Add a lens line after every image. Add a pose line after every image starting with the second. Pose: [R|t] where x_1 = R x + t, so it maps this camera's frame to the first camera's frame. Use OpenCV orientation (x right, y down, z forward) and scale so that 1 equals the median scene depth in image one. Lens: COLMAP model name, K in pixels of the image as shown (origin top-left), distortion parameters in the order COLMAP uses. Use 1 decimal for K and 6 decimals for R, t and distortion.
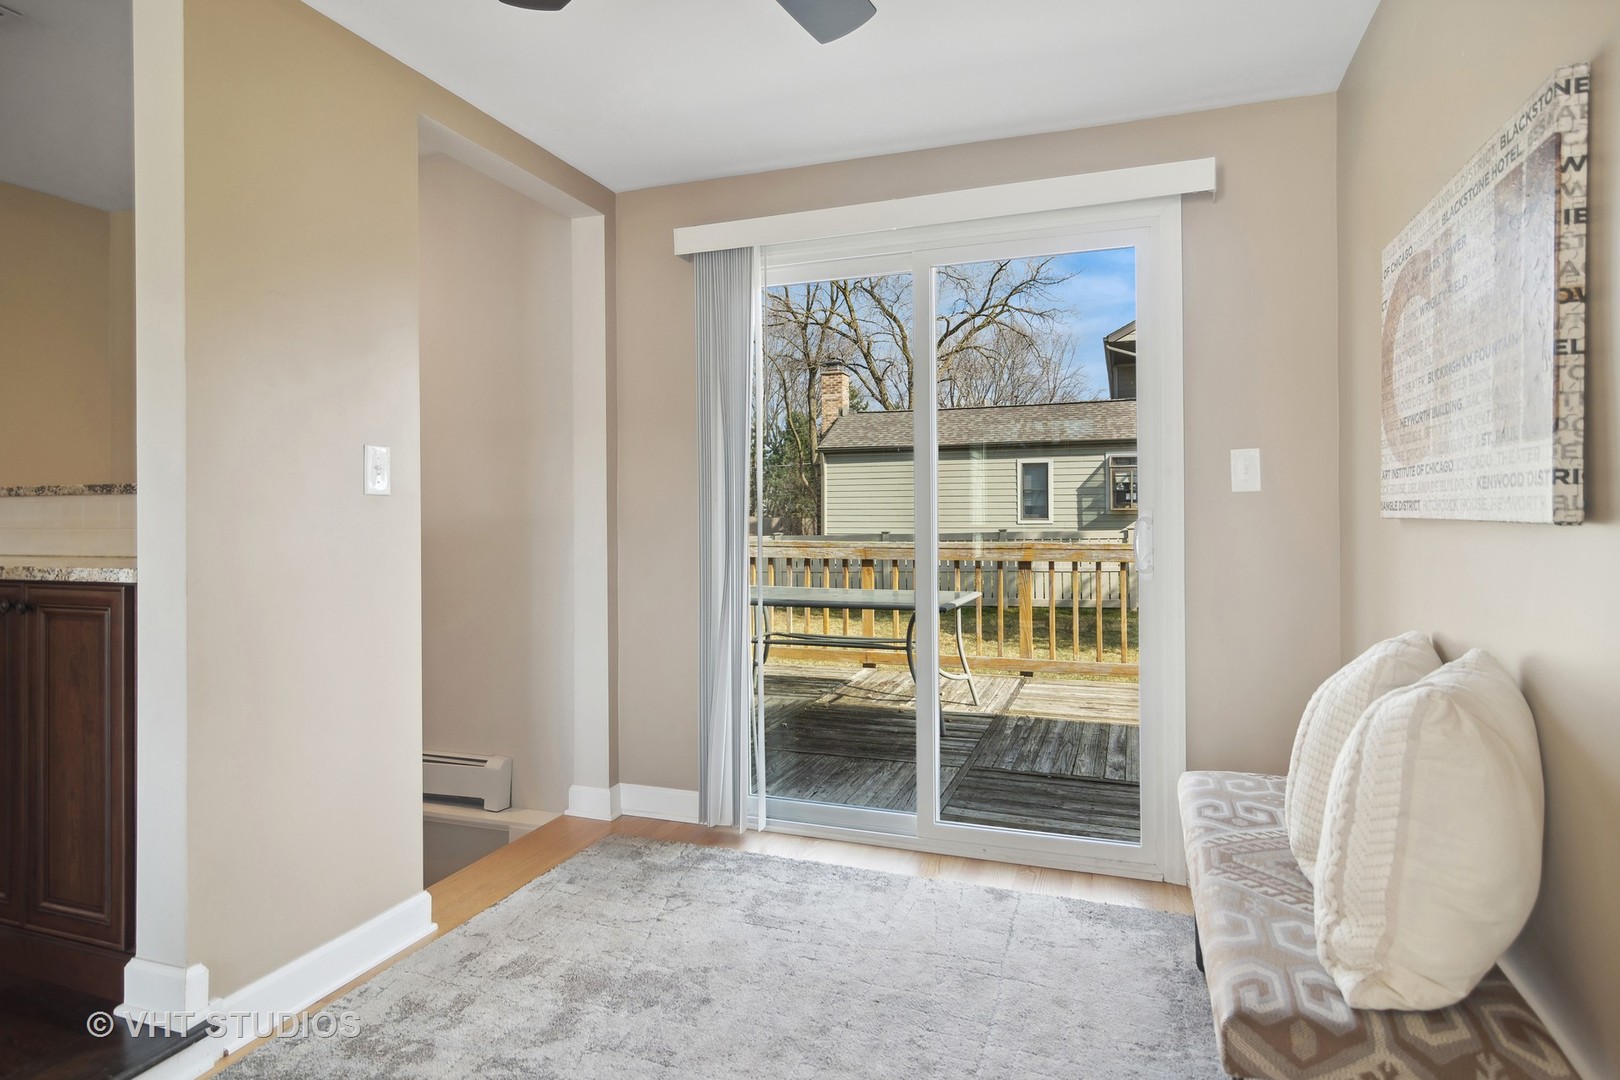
lens RADIAL K [[900.5, 0, 790.3], [0, 900.5, 515.4], [0, 0, 1]] dist [-0.003286, -0.000986]
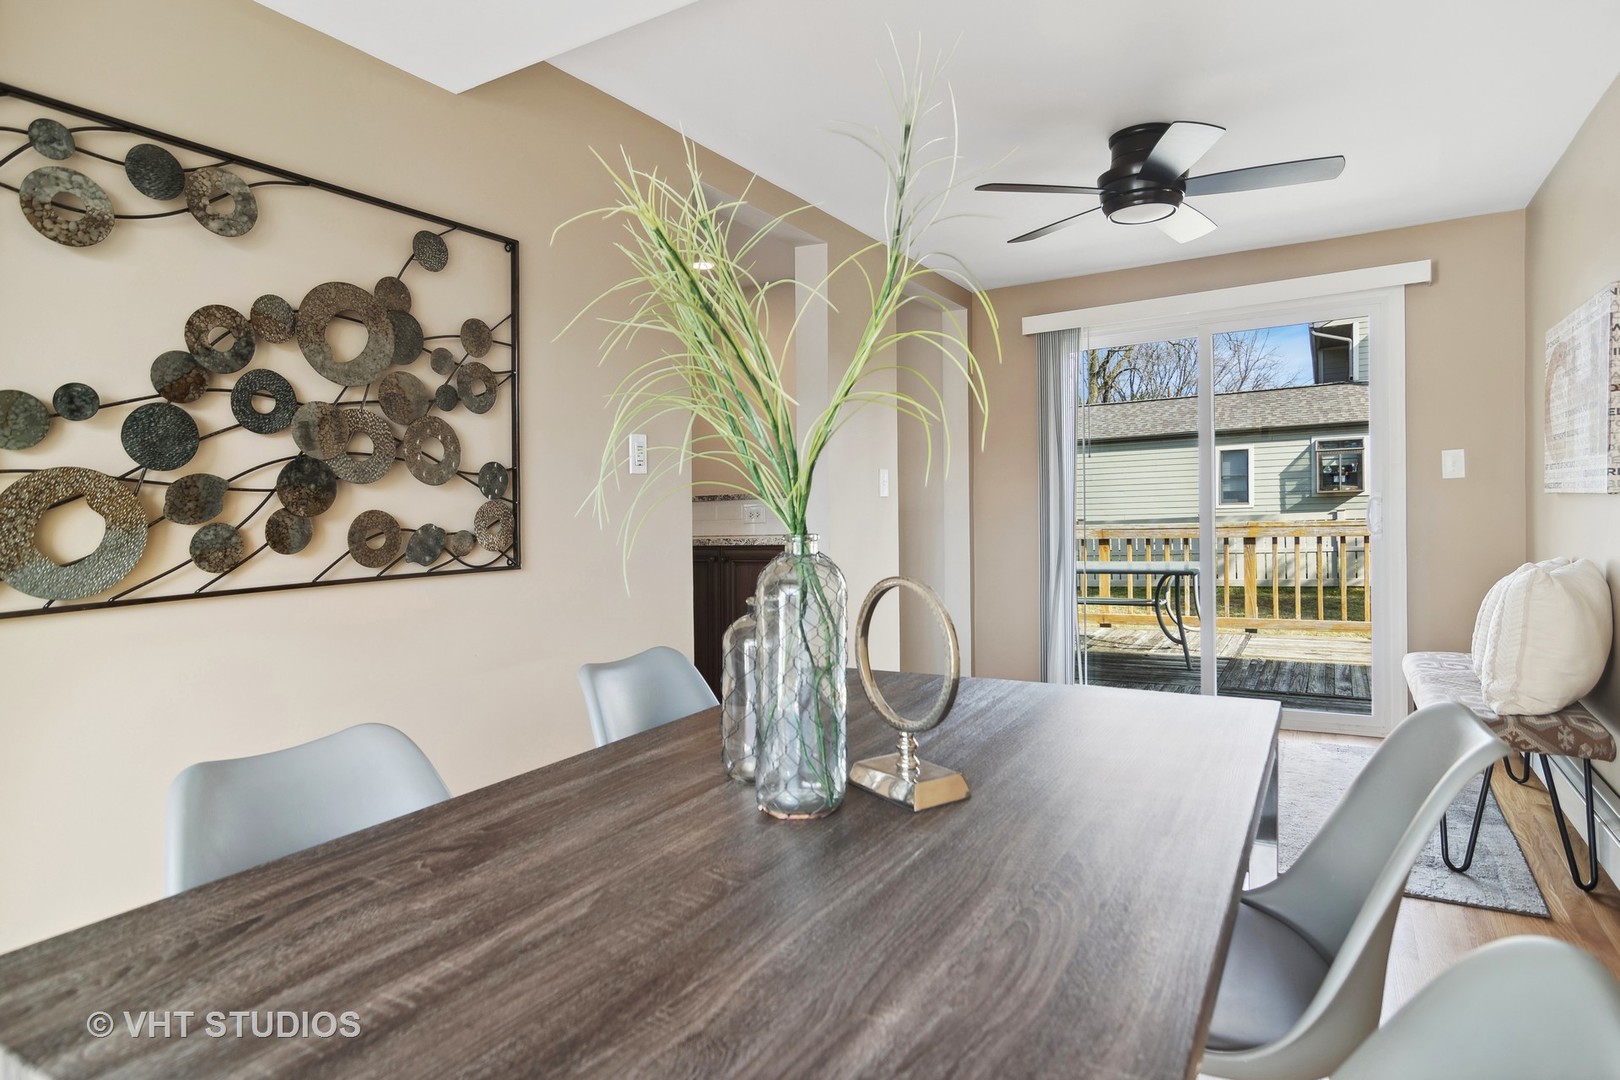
lens RADIAL K [[789.7, 0, 798.0], [0, 789.7, 538.9], [0, 0, 1]] dist [0.000417, -0.000699]
pose [[0.971633, -0.016594, -0.235909, -0.114594], [0.025548, 0.999062, 0.034950, 0.000485], [0.235108, -0.039985, 0.971146, -0.250355]]
